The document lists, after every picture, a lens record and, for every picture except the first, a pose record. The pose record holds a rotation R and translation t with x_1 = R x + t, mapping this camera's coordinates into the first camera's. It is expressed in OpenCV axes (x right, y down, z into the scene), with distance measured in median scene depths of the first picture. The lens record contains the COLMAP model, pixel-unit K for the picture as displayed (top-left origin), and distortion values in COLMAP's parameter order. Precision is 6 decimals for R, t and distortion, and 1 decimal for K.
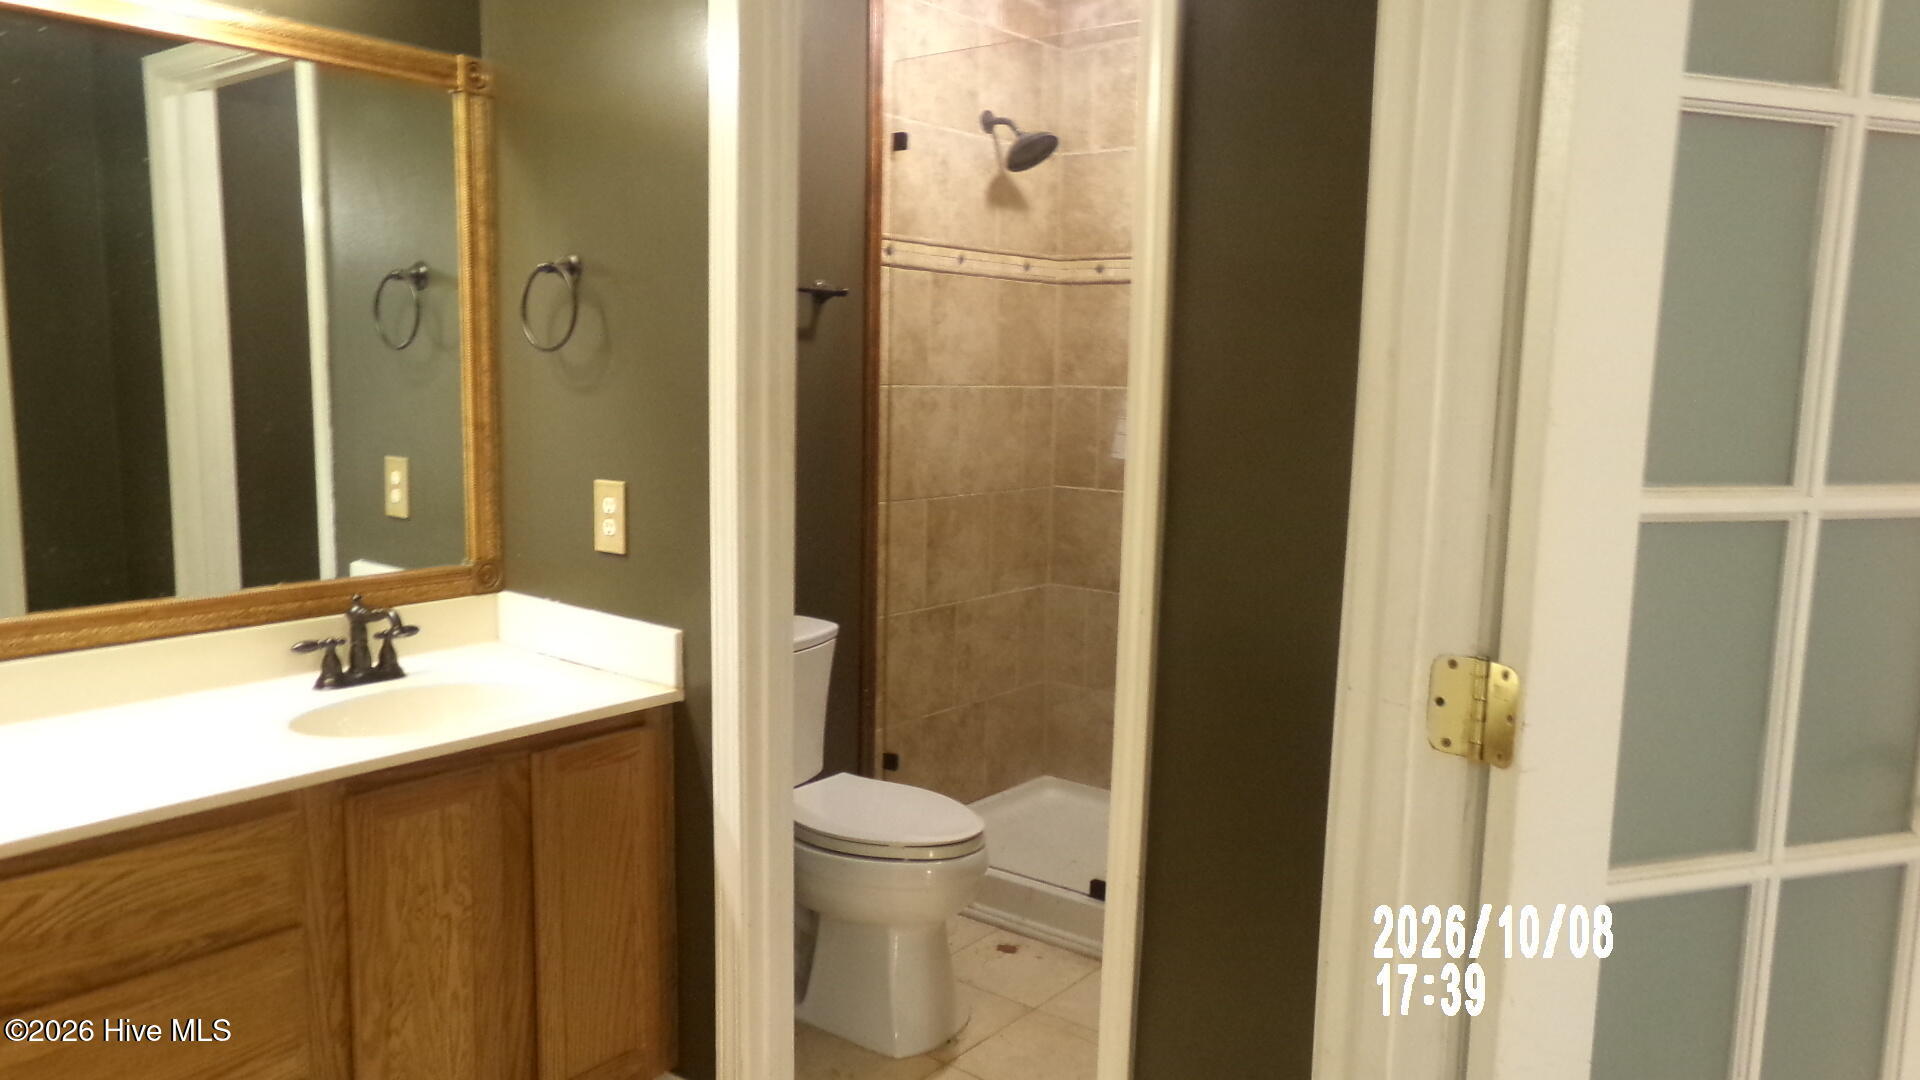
lens RADIAL K [[1373.6, 0, 956.0], [0, 1373.6, 549.6], [0, 0, 1]] dist [-0.087279, 0.185180]
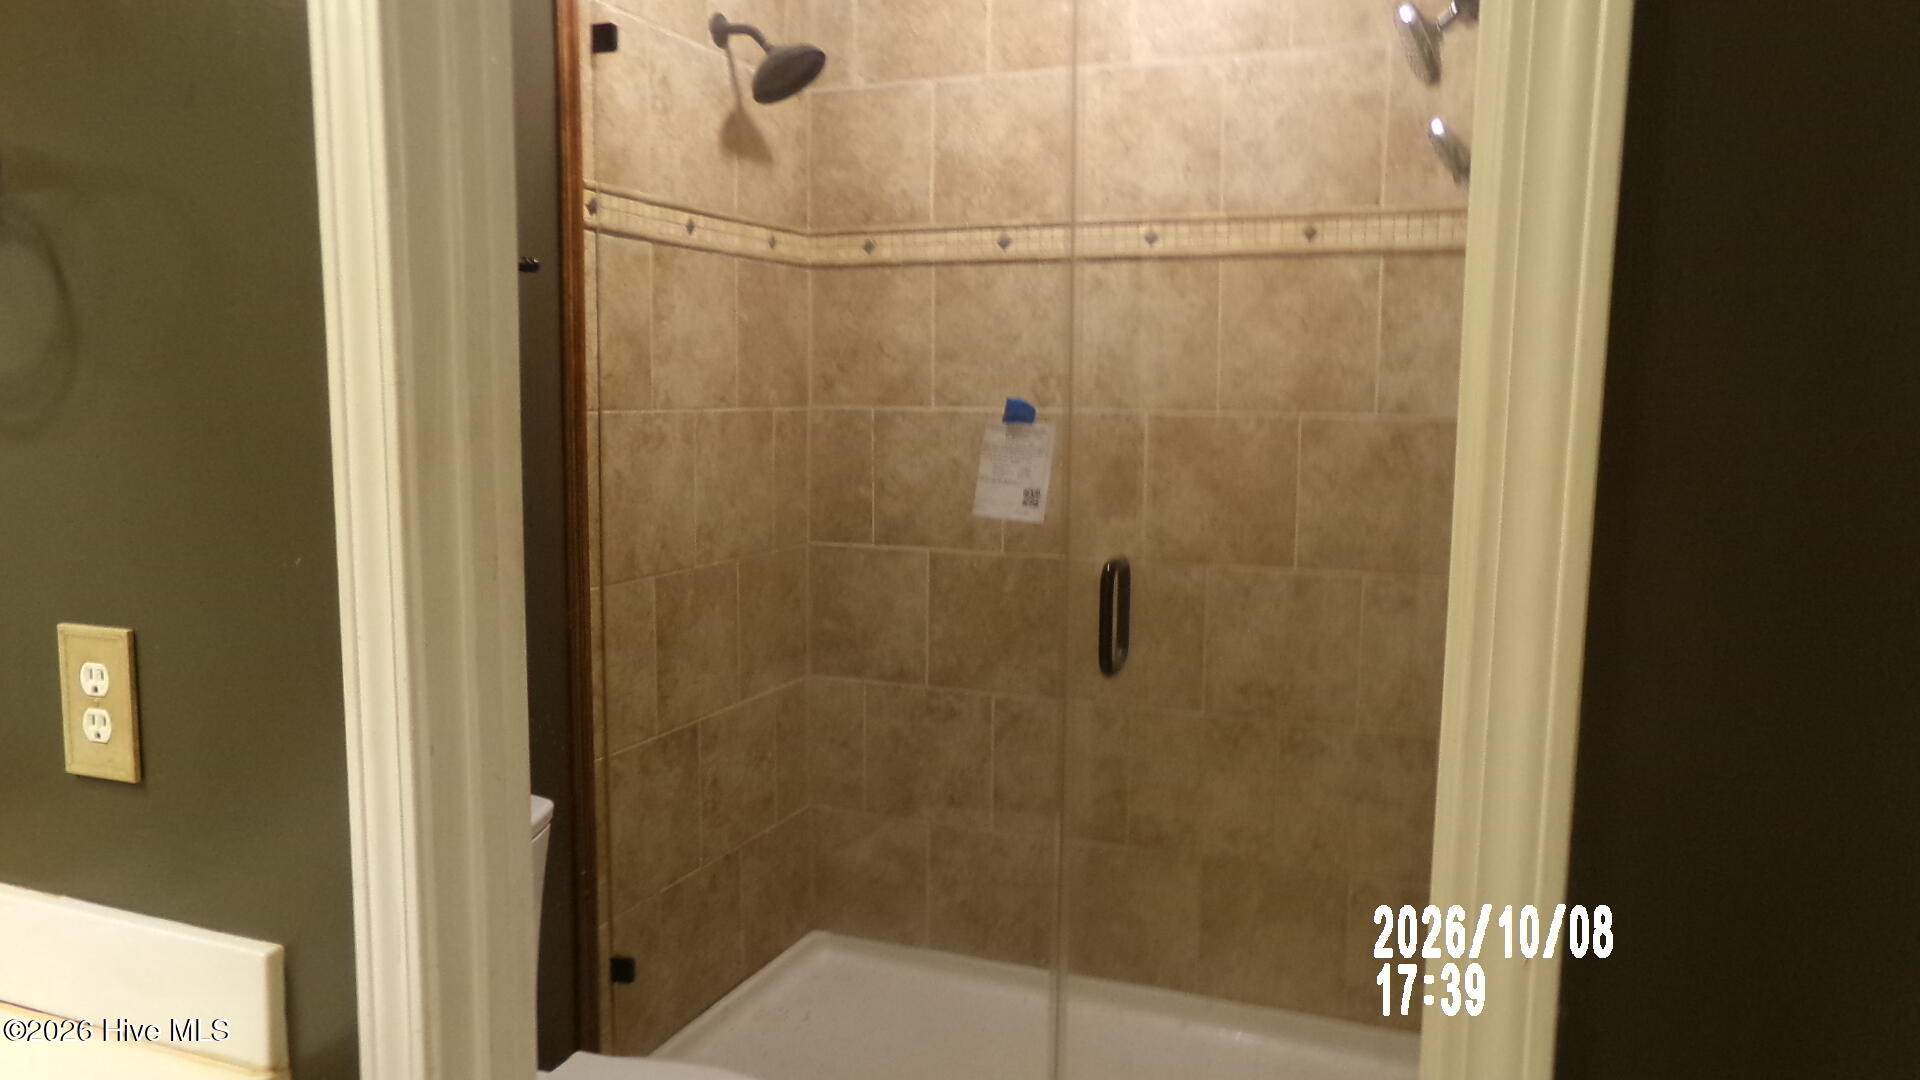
lens RADIAL K [[1418.4, 0, 967.6], [0, 1418.4, 557.2], [0, 0, 1]] dist [-0.134096, 0.289981]
pose [[0.962801, -0.044140, 0.266581, -0.057655], [0.047086, 0.998880, -0.004667, -0.035785], [-0.266077, 0.017046, 0.963801, 0.283533]]
